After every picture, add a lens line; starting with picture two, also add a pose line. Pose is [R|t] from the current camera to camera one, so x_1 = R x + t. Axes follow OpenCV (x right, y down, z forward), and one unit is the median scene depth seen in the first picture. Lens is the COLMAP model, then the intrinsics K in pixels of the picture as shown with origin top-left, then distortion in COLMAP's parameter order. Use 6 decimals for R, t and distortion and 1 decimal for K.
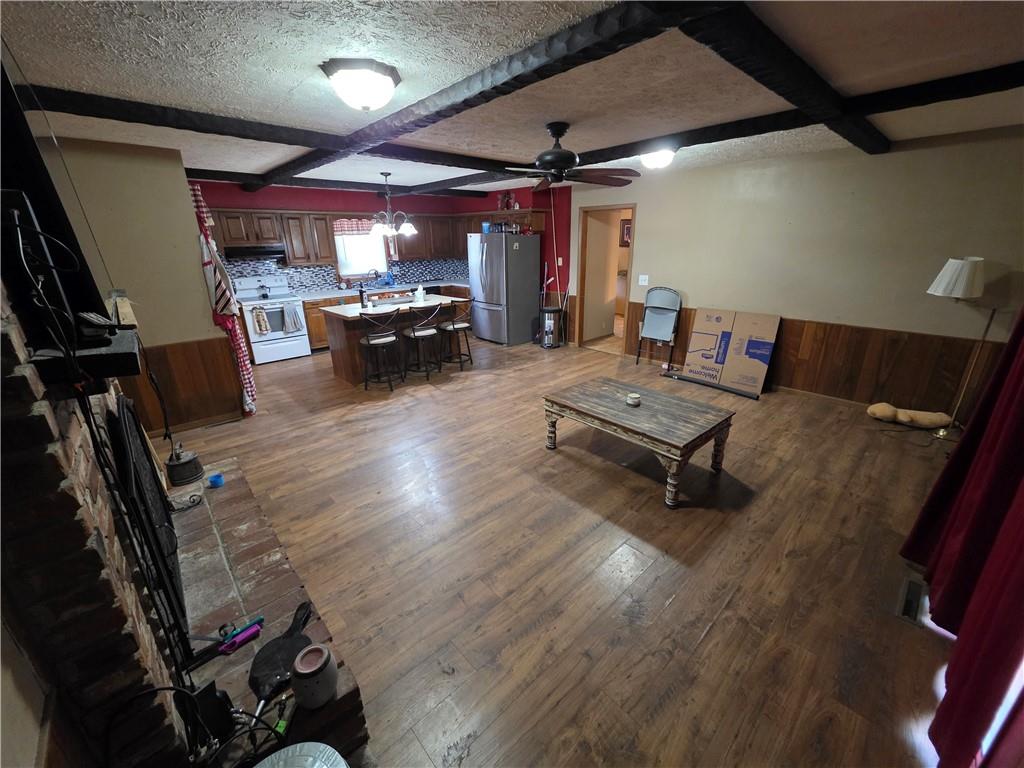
lens RADIAL K [[409.7, 0, 514.9], [0, 409.7, 383.7], [0, 0, 1]] dist [0.000657, -0.000136]
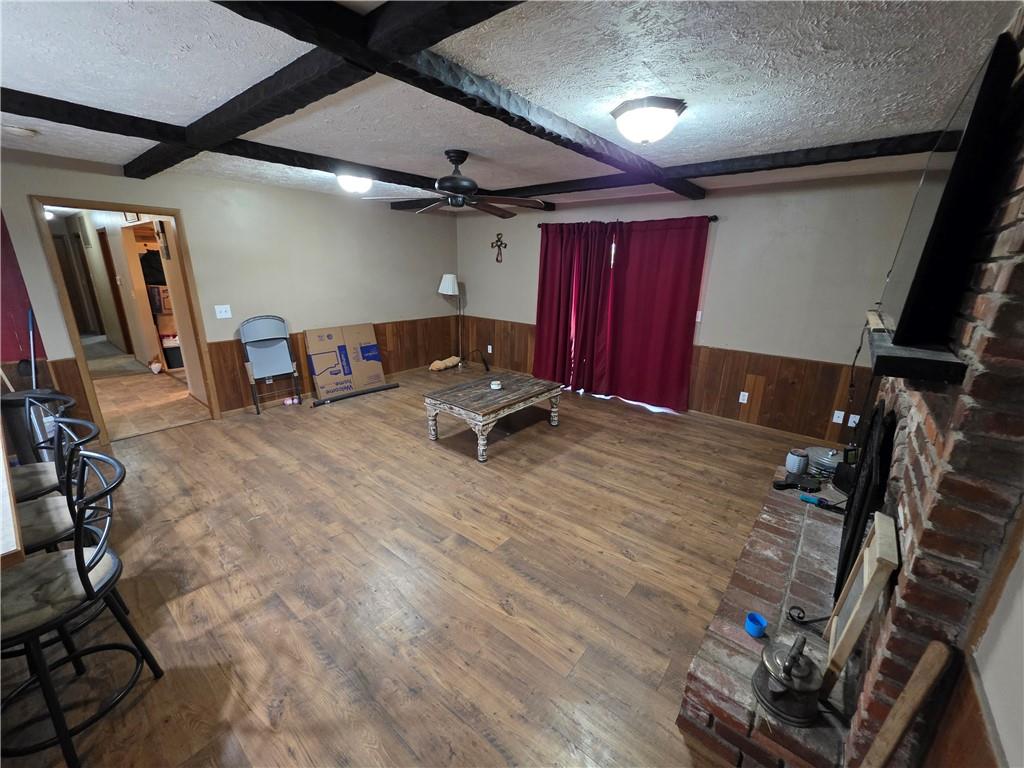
lens RADIAL K [[409.7, 0, 514.9], [0, 409.7, 383.7], [0, 0, 1]] dist [0.000657, -0.000136]
pose [[-0.141393, -0.269036, 0.952695, -0.676319], [0.314501, 0.900299, 0.300916, -0.240260], [-0.938668, 0.342171, -0.042684, 0.712343]]
